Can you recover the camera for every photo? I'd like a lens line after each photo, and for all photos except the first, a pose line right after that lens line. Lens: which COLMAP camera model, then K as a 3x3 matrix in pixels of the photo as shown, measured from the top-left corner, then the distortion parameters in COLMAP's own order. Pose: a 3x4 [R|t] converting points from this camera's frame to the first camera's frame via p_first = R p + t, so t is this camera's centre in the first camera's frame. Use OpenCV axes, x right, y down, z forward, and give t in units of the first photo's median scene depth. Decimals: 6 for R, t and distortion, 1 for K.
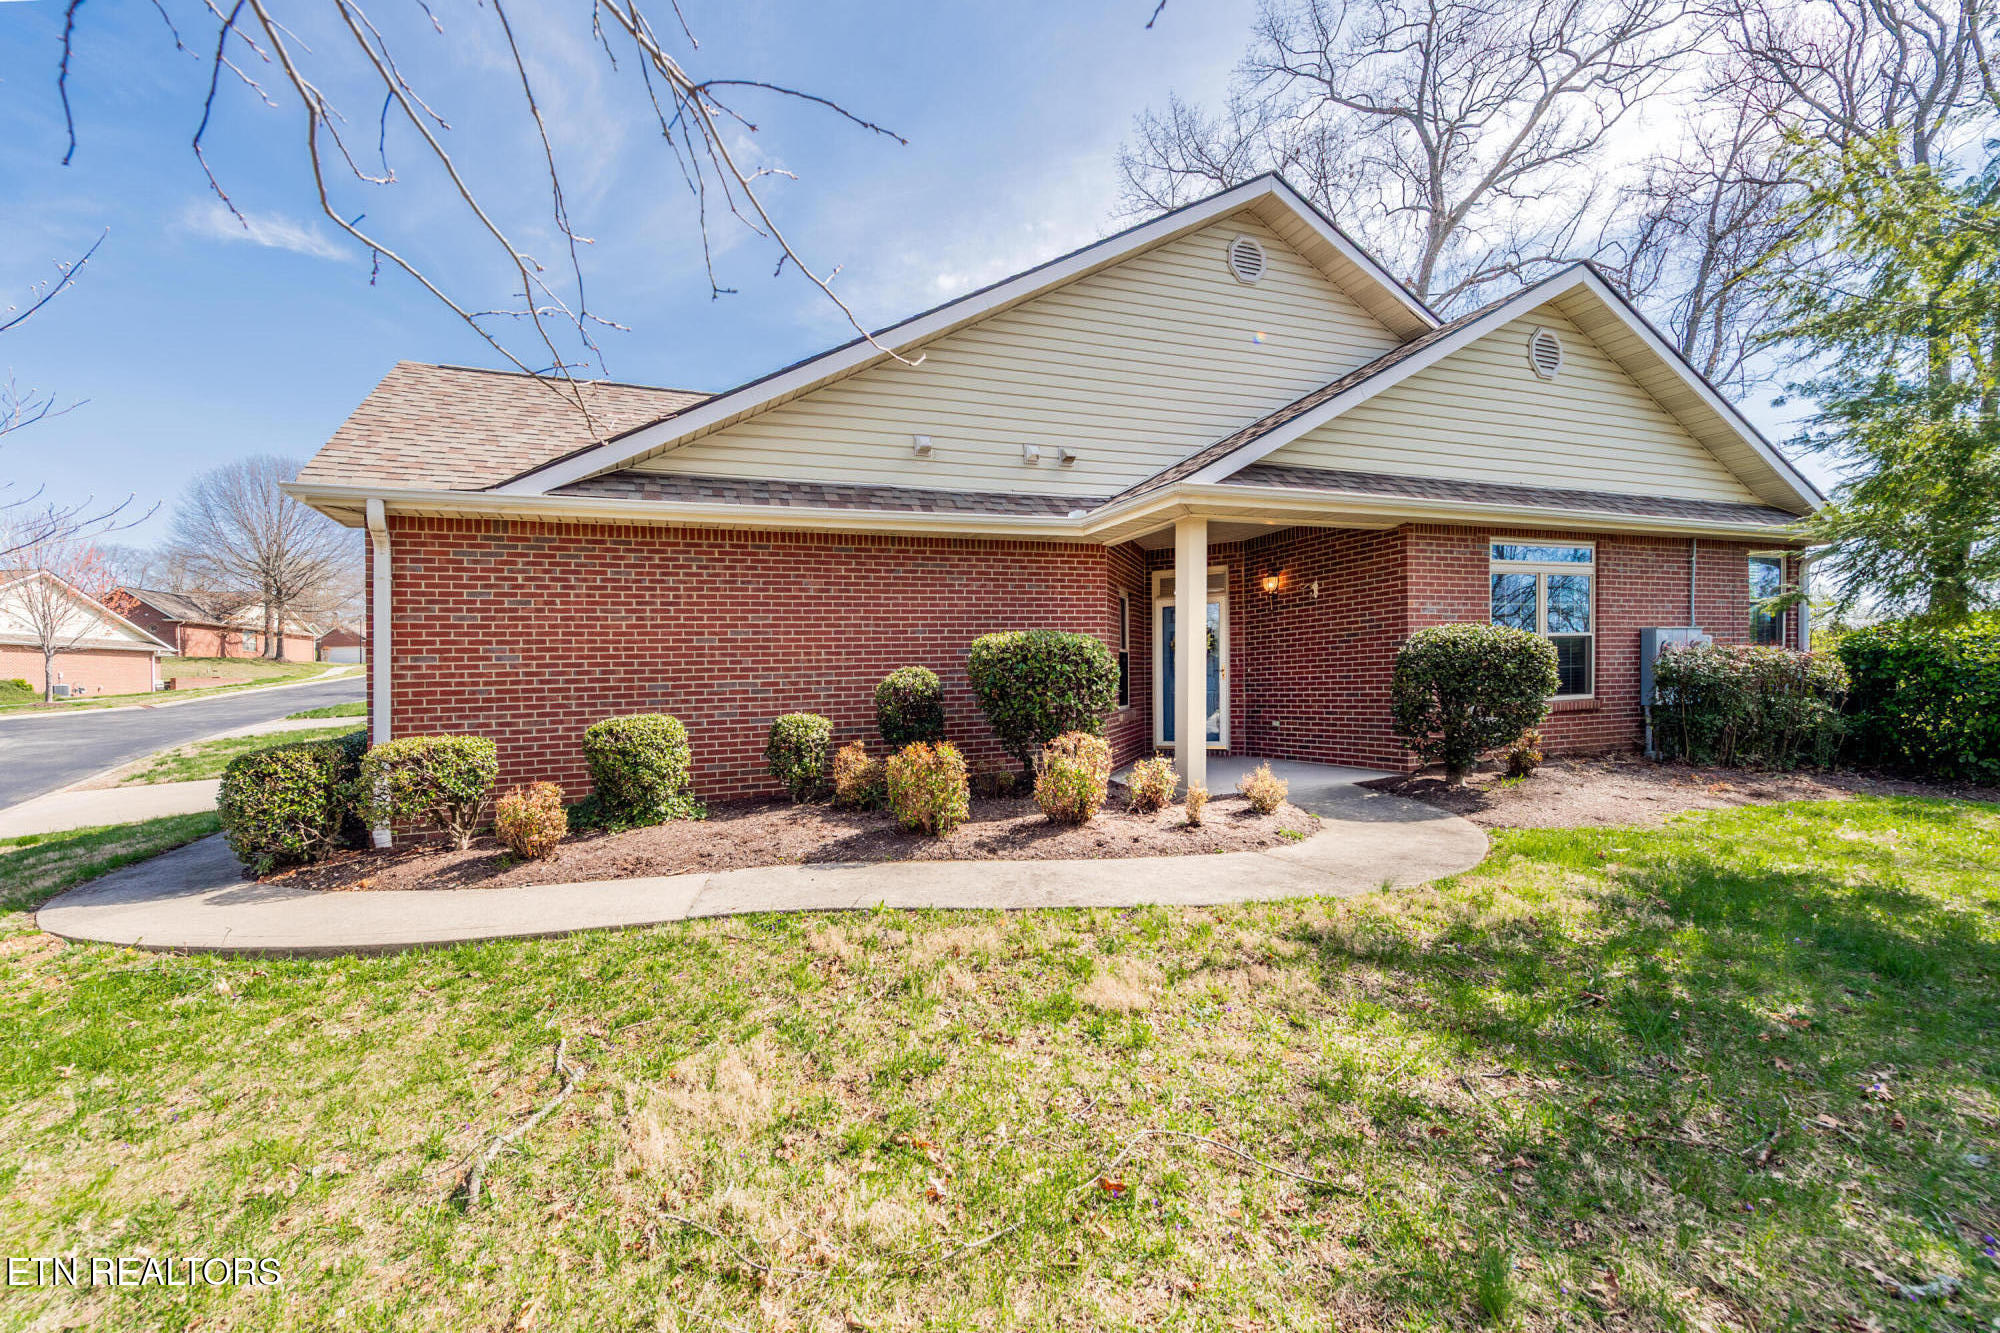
lens RADIAL K [[733.2, 0, 1000.0], [0, 733.2, 666.5], [0, 0, 1]] dist [0.029869, -0.000057]
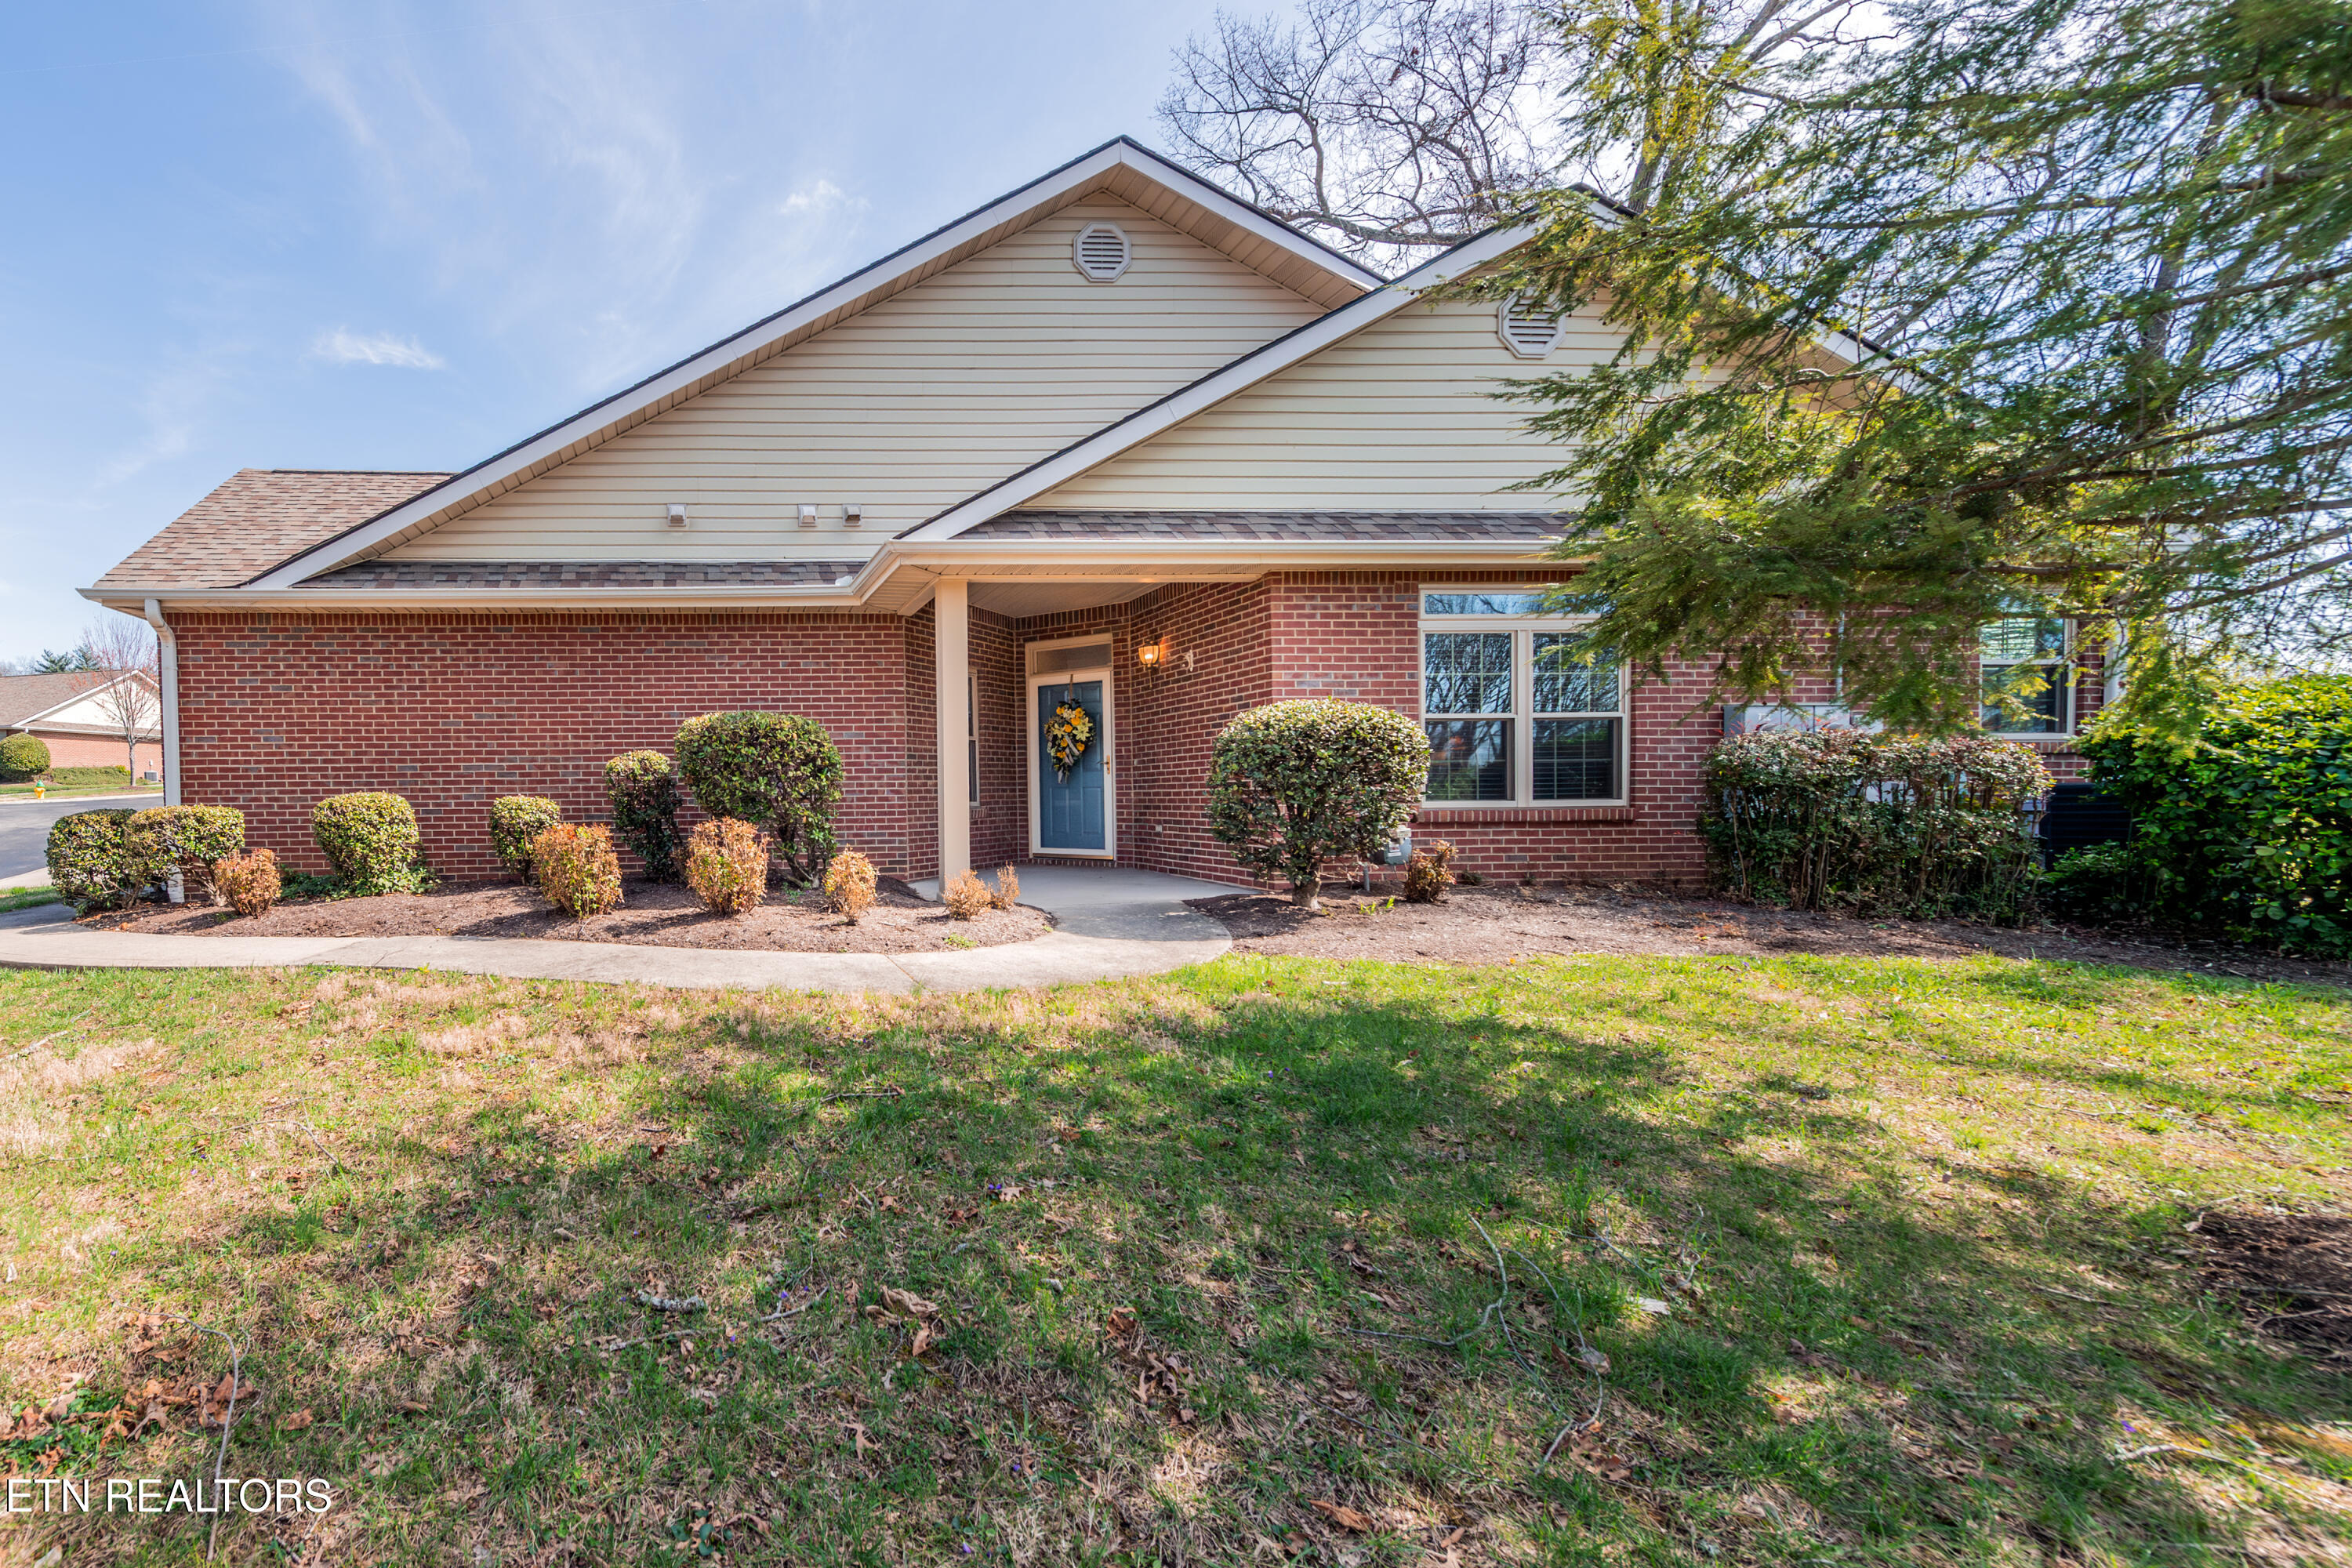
lens RADIAL K [[953.5, 0, 1176.0], [0, 953.5, 819.6], [0, 0, 1]] dist [0.023508, 0.000082]
pose [[0.957458, 0.019722, -0.287897, 0.889784], [-0.009203, 0.999241, 0.037847, 0.035208], [0.288425, -0.033587, 0.956913, 0.000836]]
